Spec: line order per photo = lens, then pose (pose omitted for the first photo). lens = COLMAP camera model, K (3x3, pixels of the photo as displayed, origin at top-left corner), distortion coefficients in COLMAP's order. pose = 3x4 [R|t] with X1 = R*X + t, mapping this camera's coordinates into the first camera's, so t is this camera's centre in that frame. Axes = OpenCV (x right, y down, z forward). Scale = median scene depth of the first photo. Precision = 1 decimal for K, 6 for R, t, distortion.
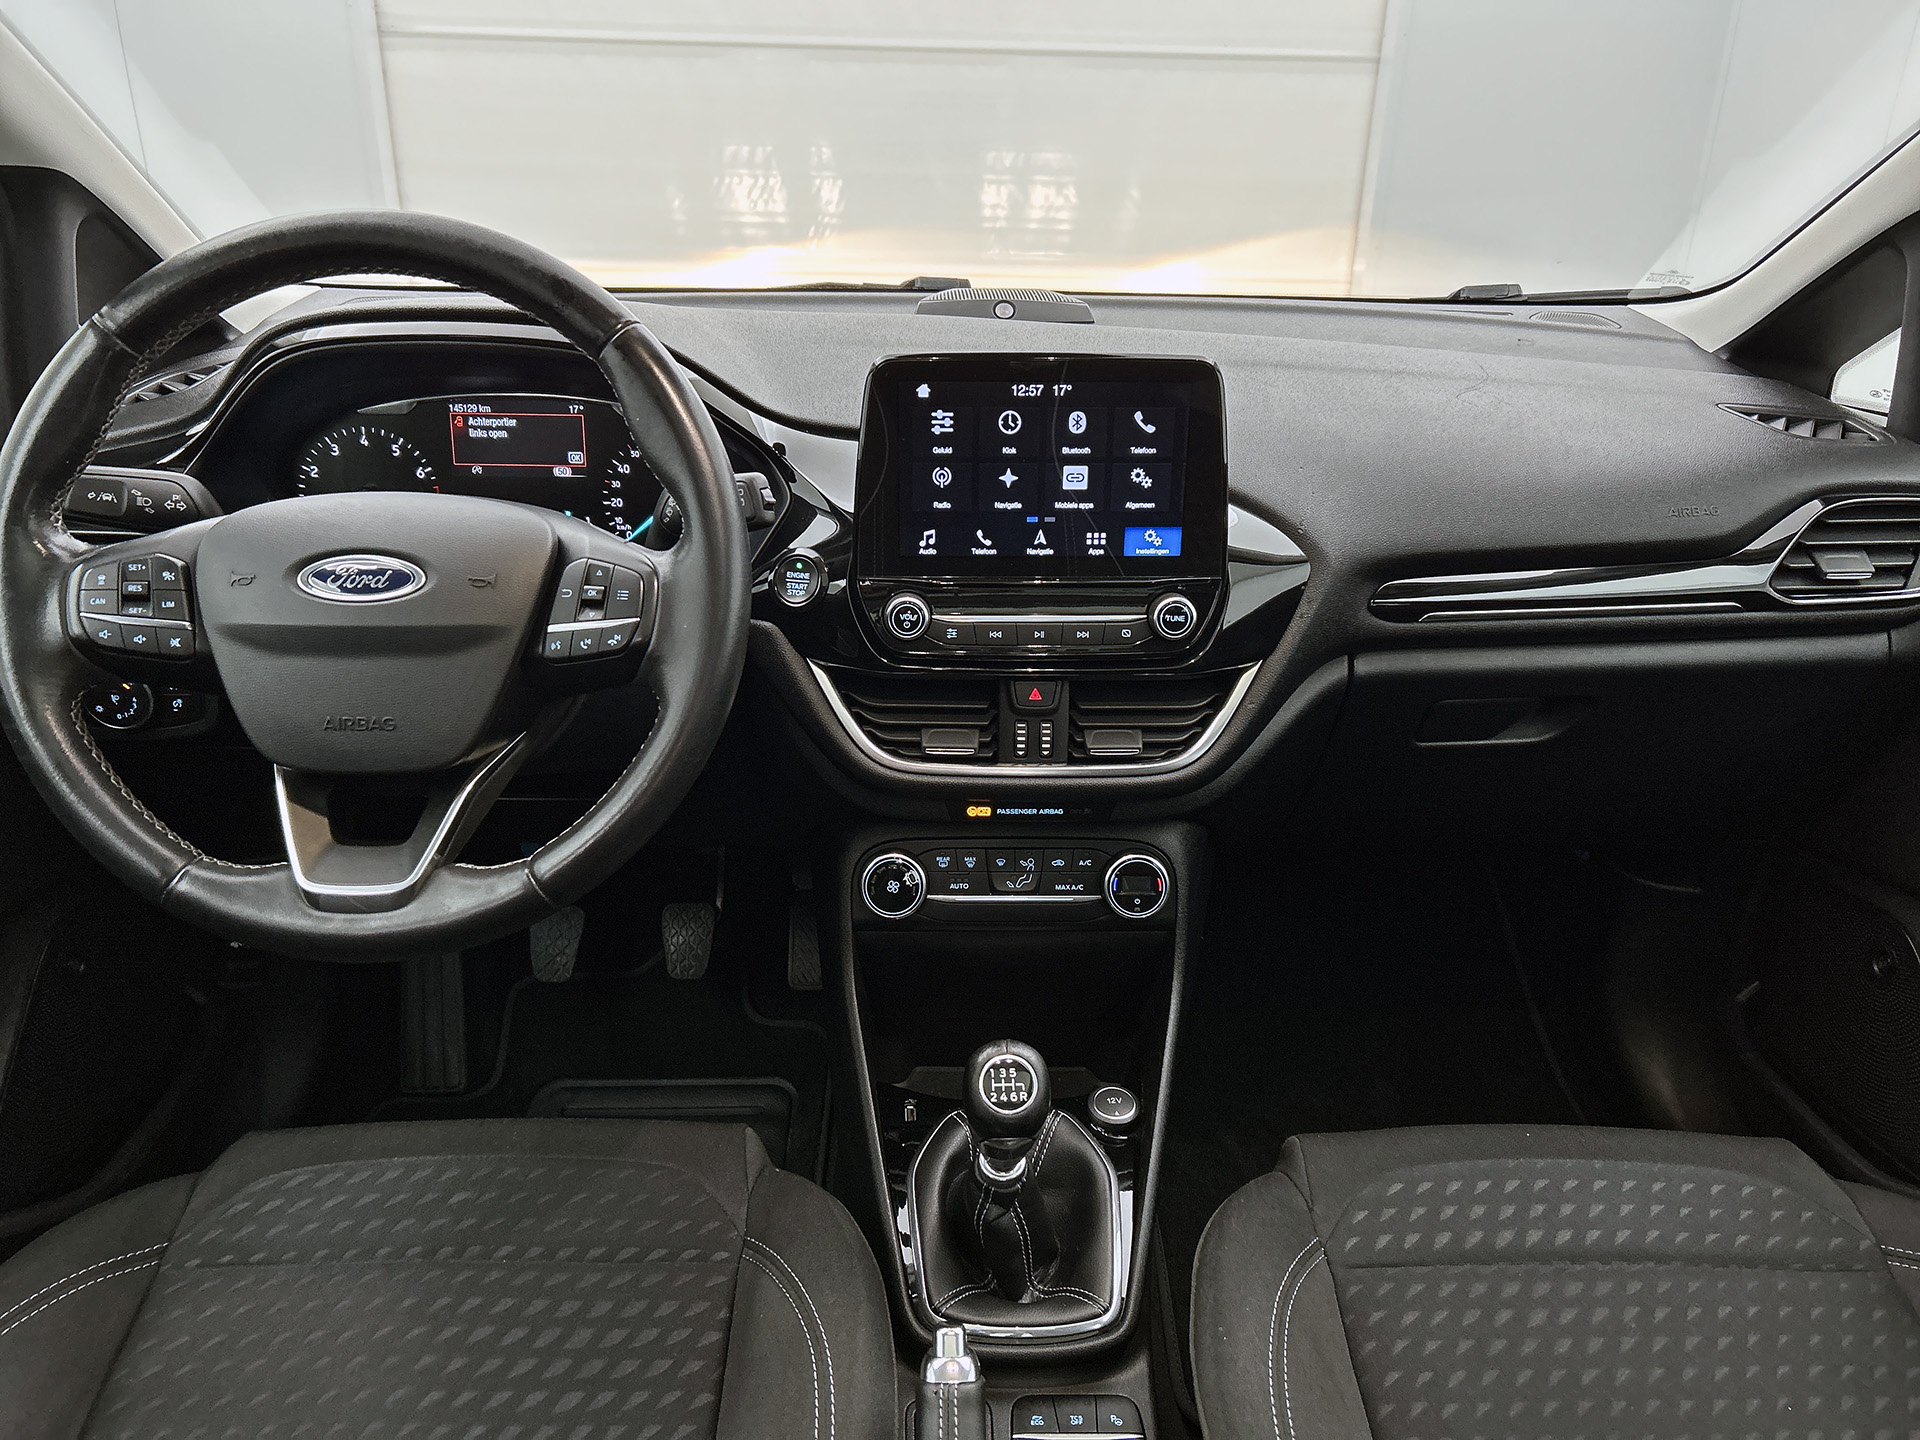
lens RADIAL K [[1403.9, 0, 960.0], [0, 1403.9, 720.0], [0, 0, 1]] dist [0.099702, -0.199185]
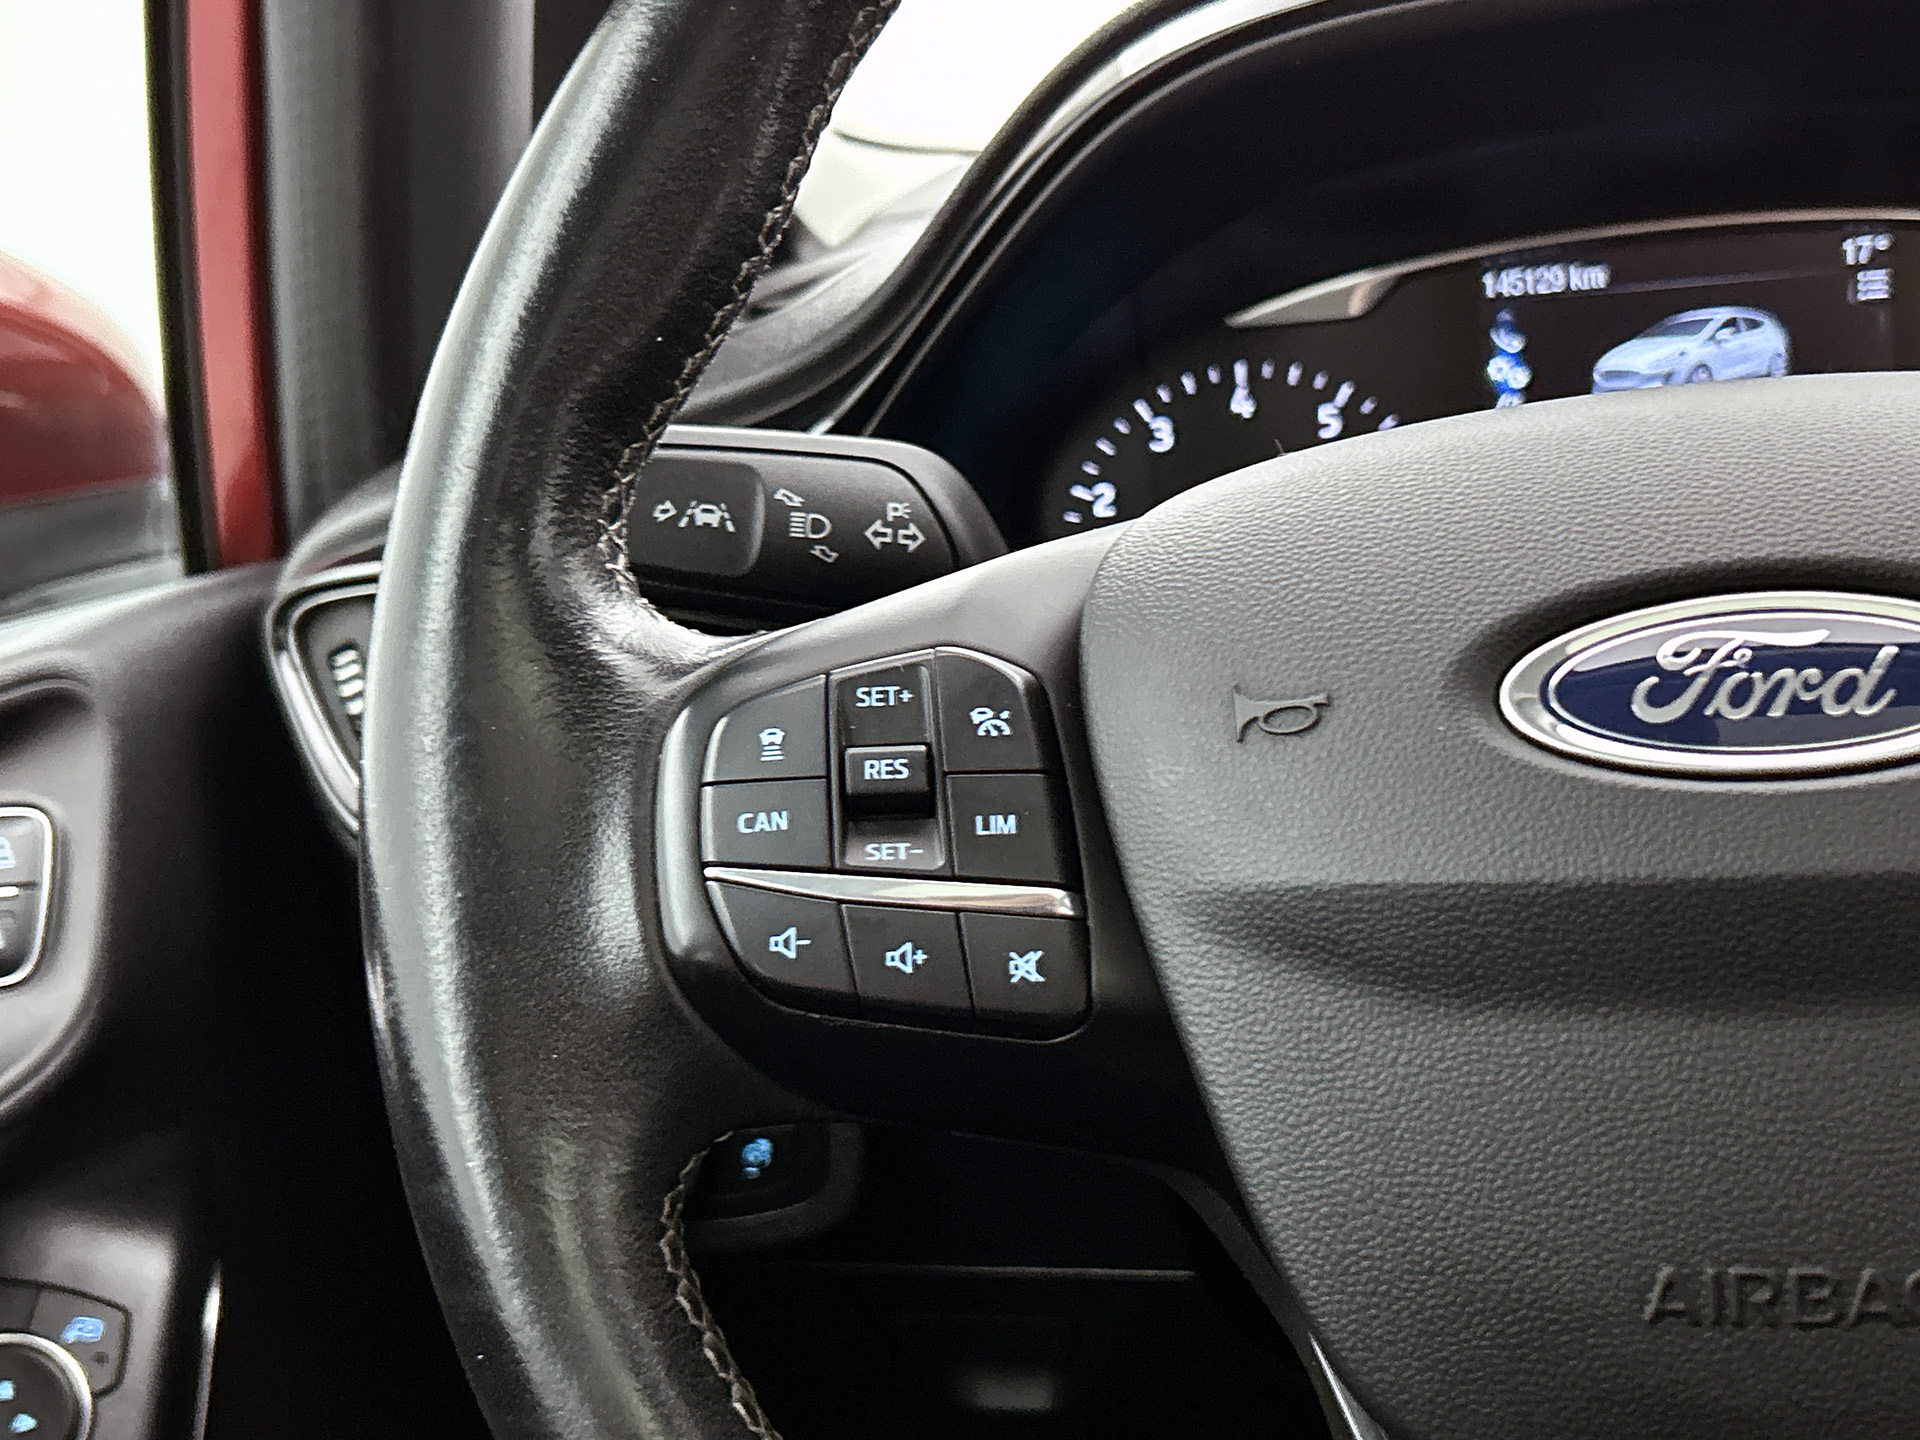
lens RADIAL K [[2431.5, 0, 1004.8], [0, 2431.5, 720.5], [0, 0, 1]] dist [0.233420, -0.735249]
pose [[0.956785, -0.055929, -0.285366, -0.342142], [0.012854, 0.988505, -0.150641, -0.025399], [0.290511, 0.140463, 0.946506, 0.452776]]
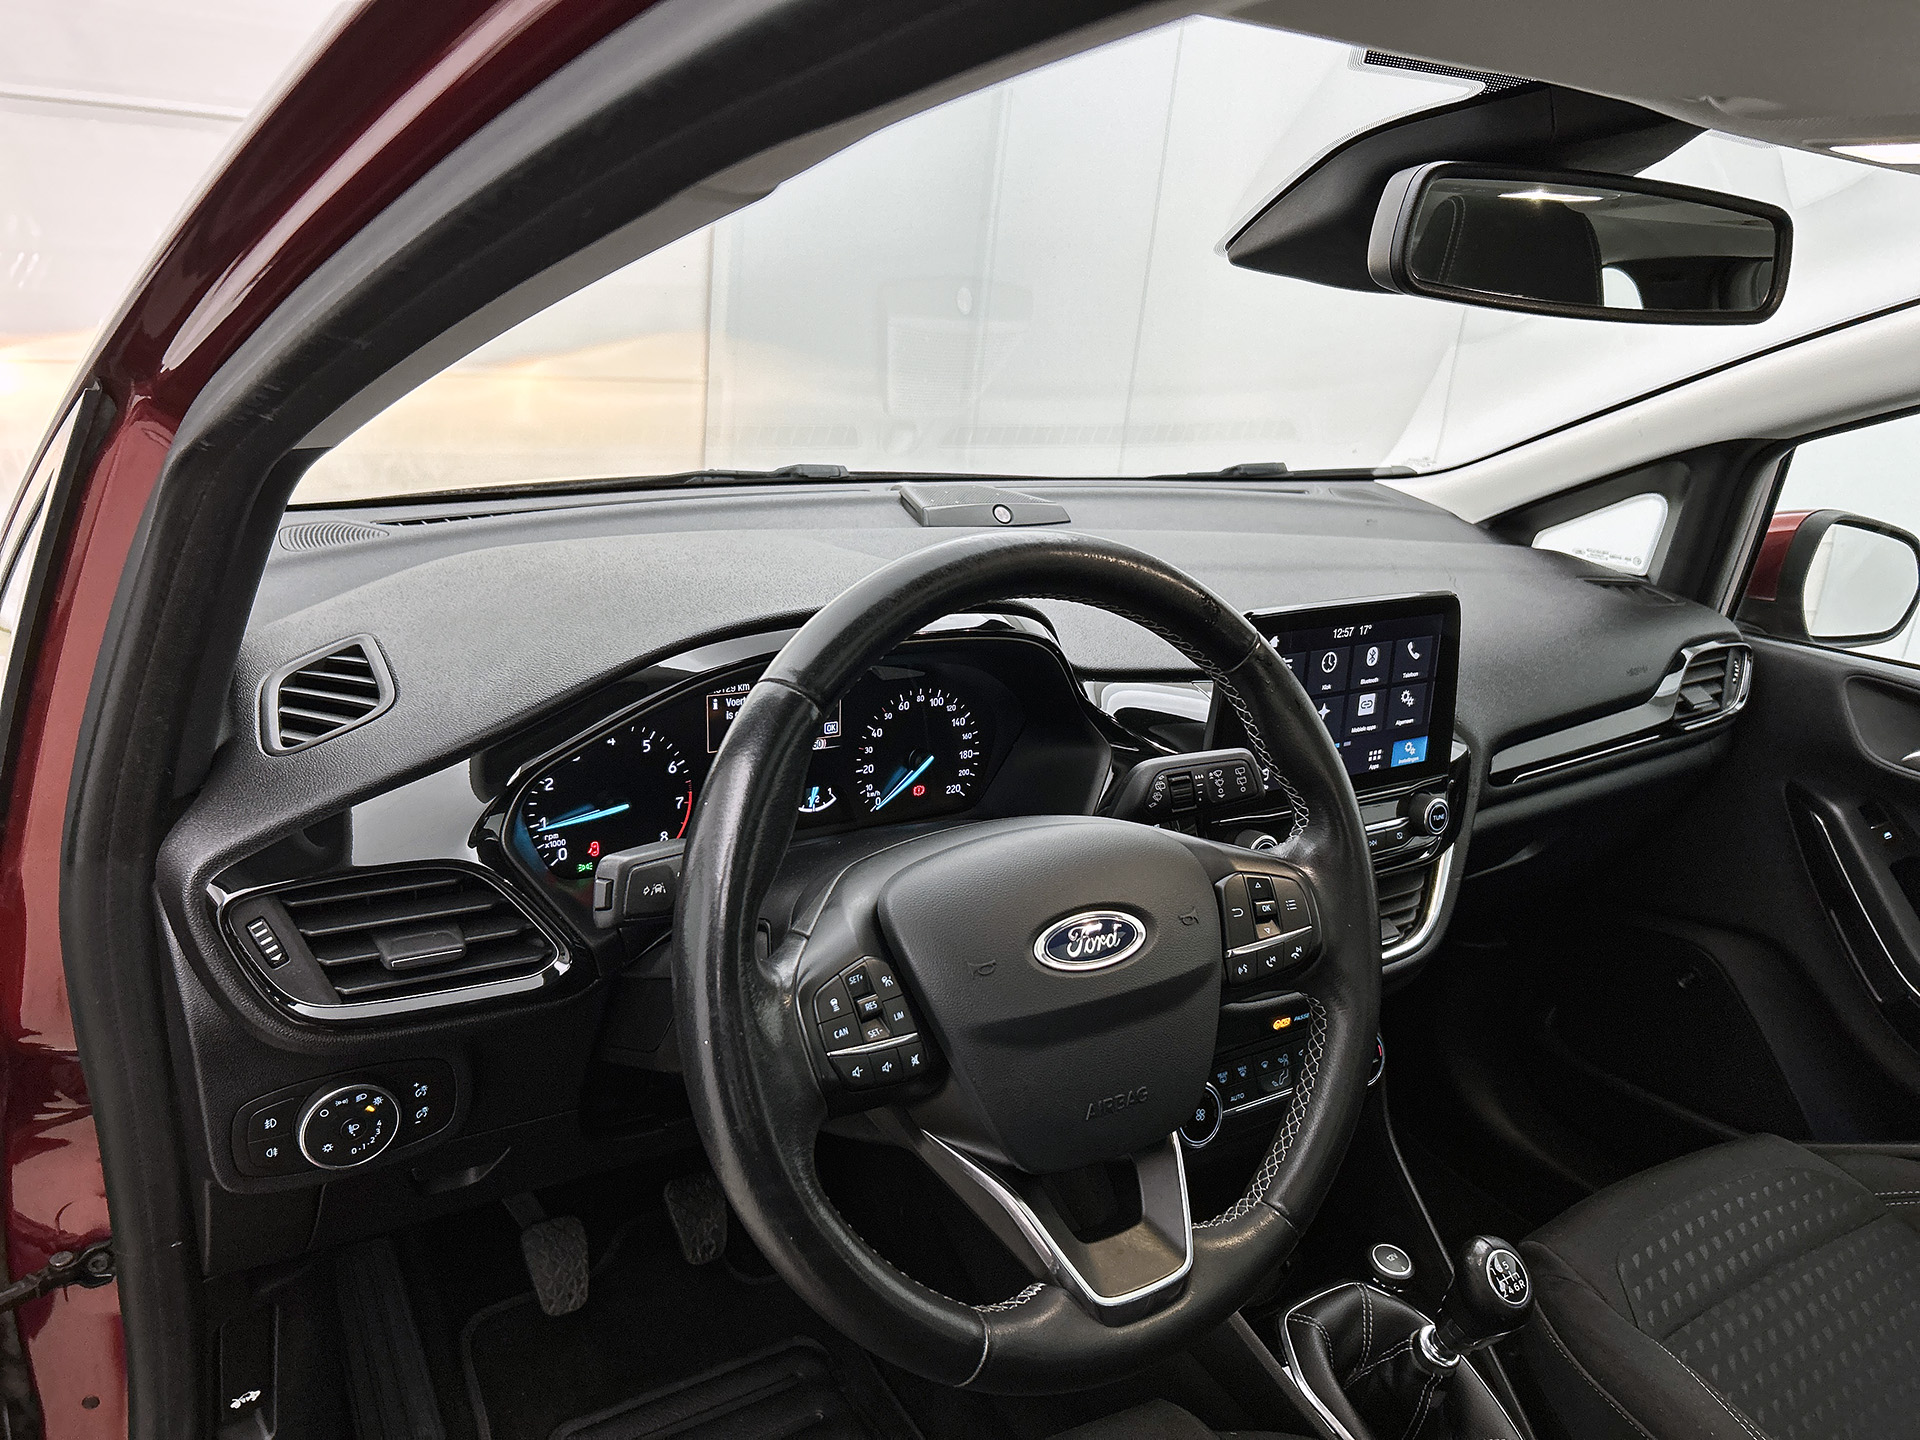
lens RADIAL K [[1404.4, 0, 925.4], [0, 1404.4, 715.8], [0, 0, 1]] dist [0.080107, -0.148270]
pose [[0.862517, -0.115156, 0.492750, -0.751522], [0.139892, 0.990075, -0.013488, -0.195415], [-0.486306, 0.080565, 0.870066, 0.211830]]
